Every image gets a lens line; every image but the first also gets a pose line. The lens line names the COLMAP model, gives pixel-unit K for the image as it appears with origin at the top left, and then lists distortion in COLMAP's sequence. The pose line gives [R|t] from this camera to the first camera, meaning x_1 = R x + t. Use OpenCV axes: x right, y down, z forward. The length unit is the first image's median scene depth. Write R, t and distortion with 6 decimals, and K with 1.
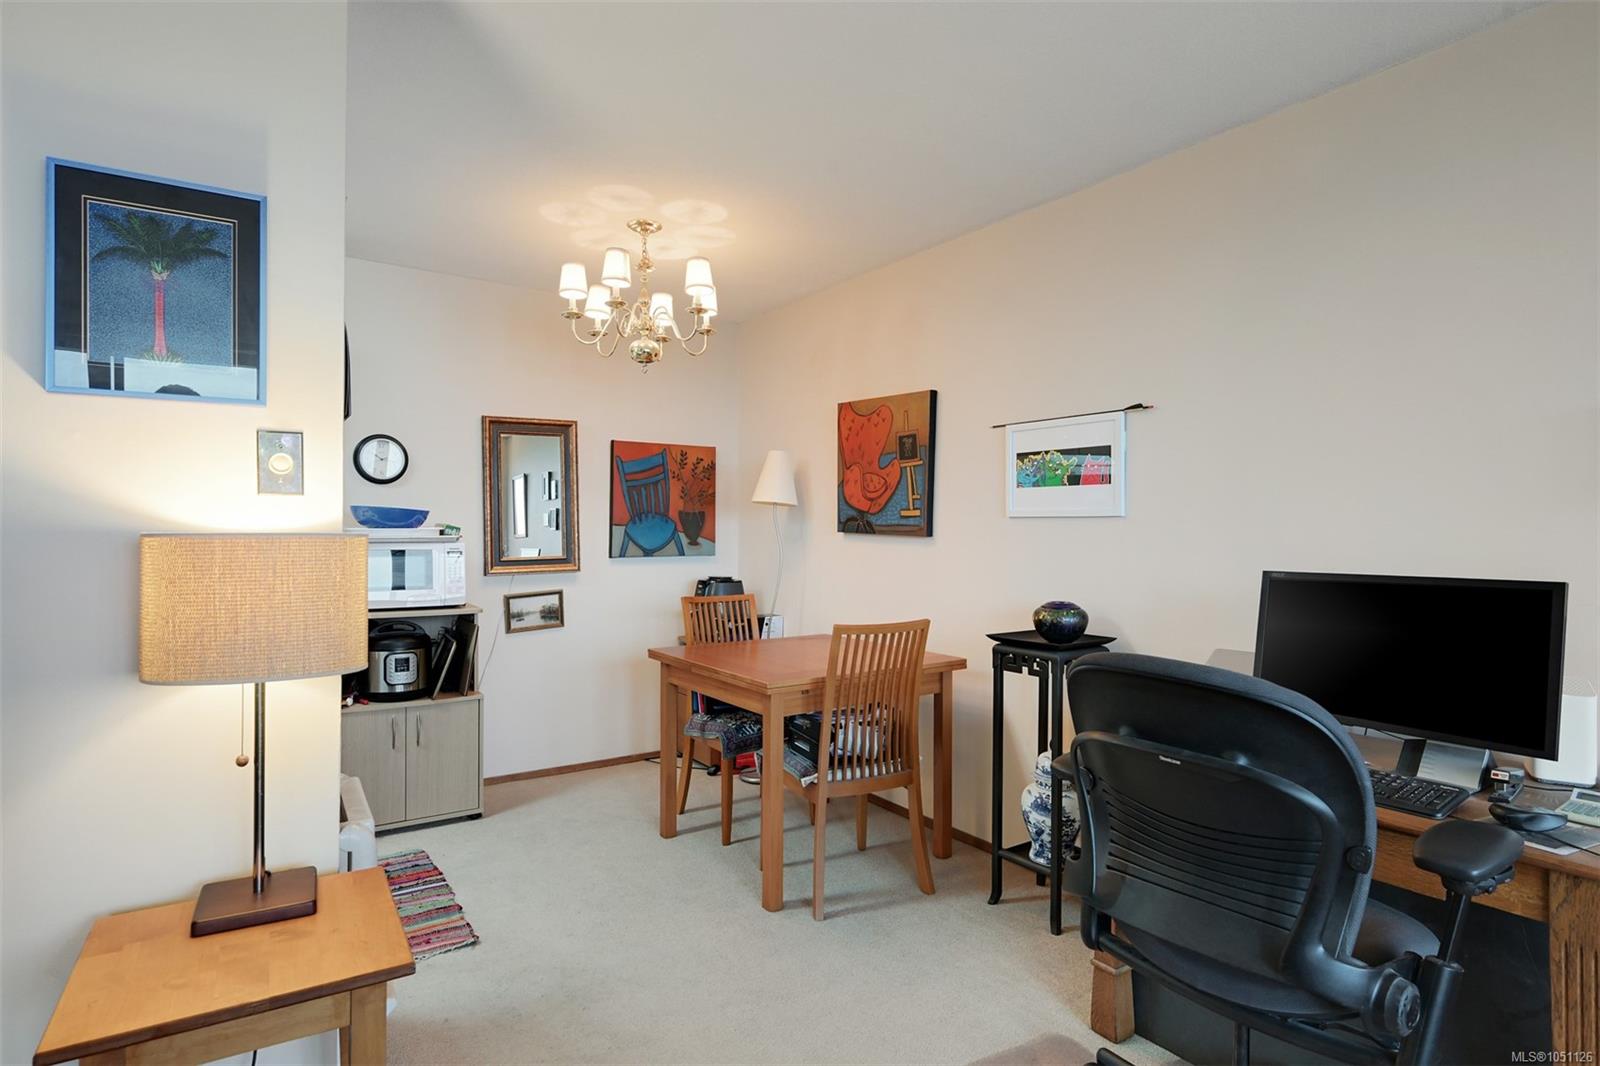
lens RADIAL K [[958.1, 0, 800.1], [0, 958.1, 536.6], [0, 0, 1]] dist [0.003670, -0.002225]
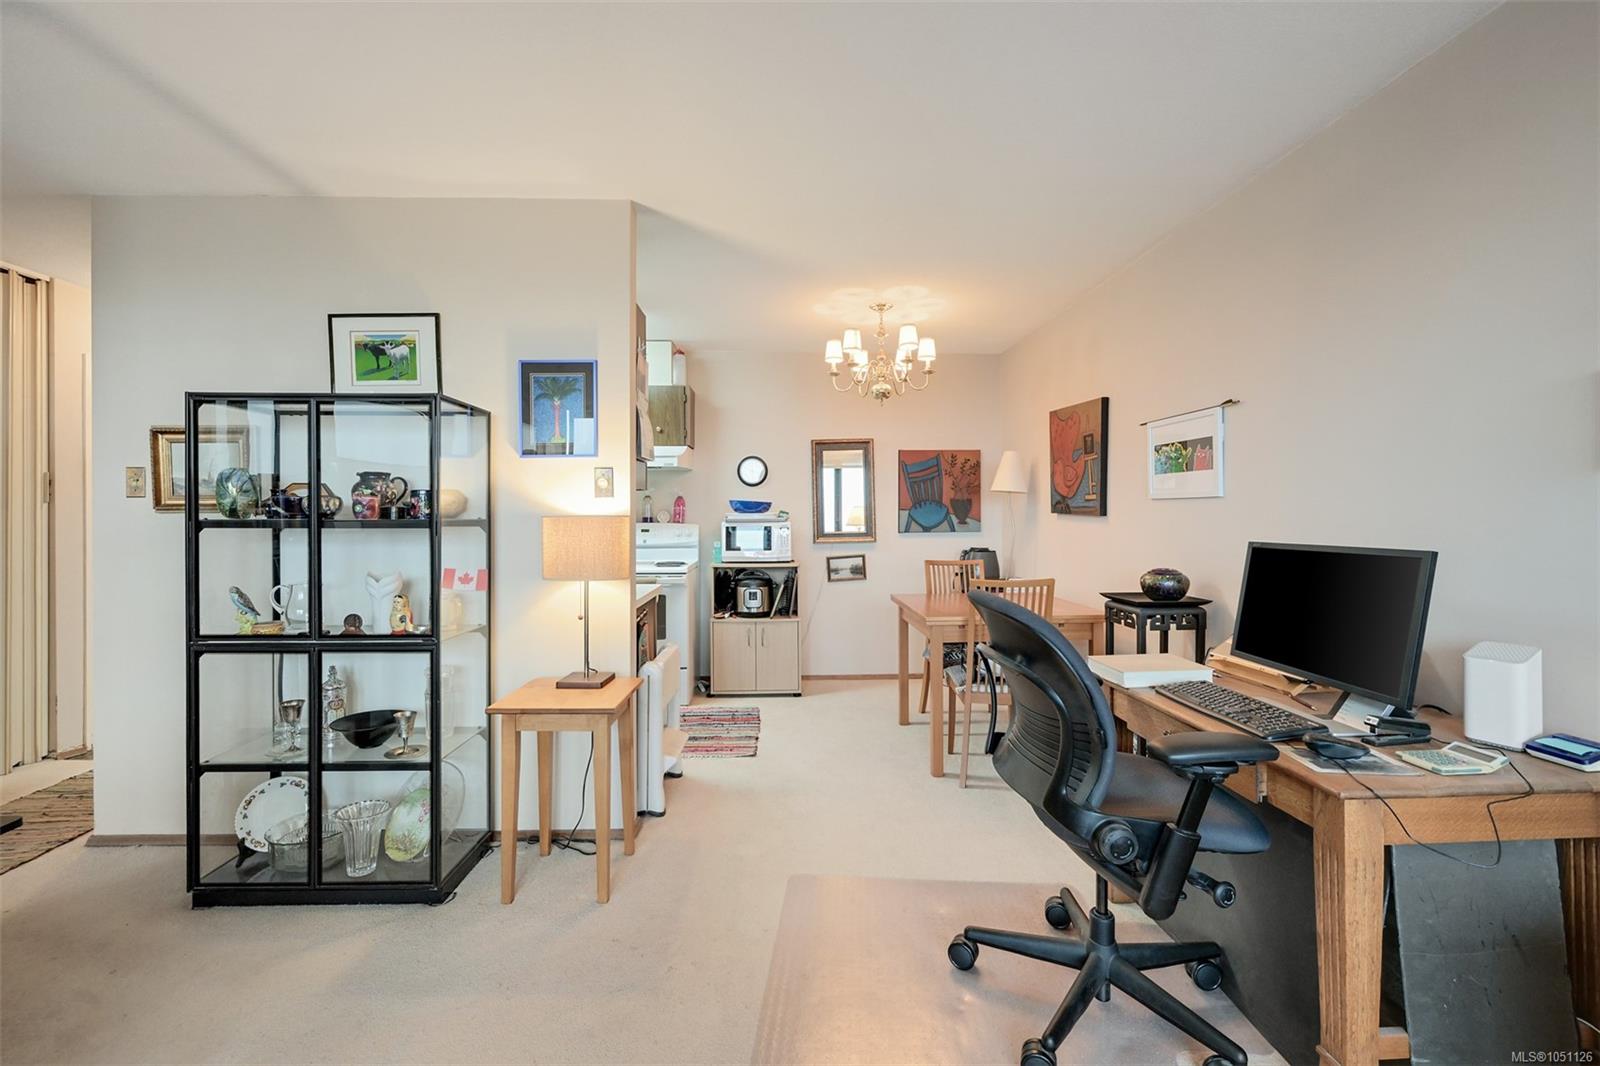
lens RADIAL K [[958.1, 0, 799.5], [0, 958.1, 527.1], [0, 0, 1]] dist [0.003670, -0.002225]
pose [[0.776801, -0.000226, -0.629746, 0.632538], [0.002711, 0.999992, 0.002986, 0.009848], [0.629740, -0.004027, 0.776795, -0.213160]]
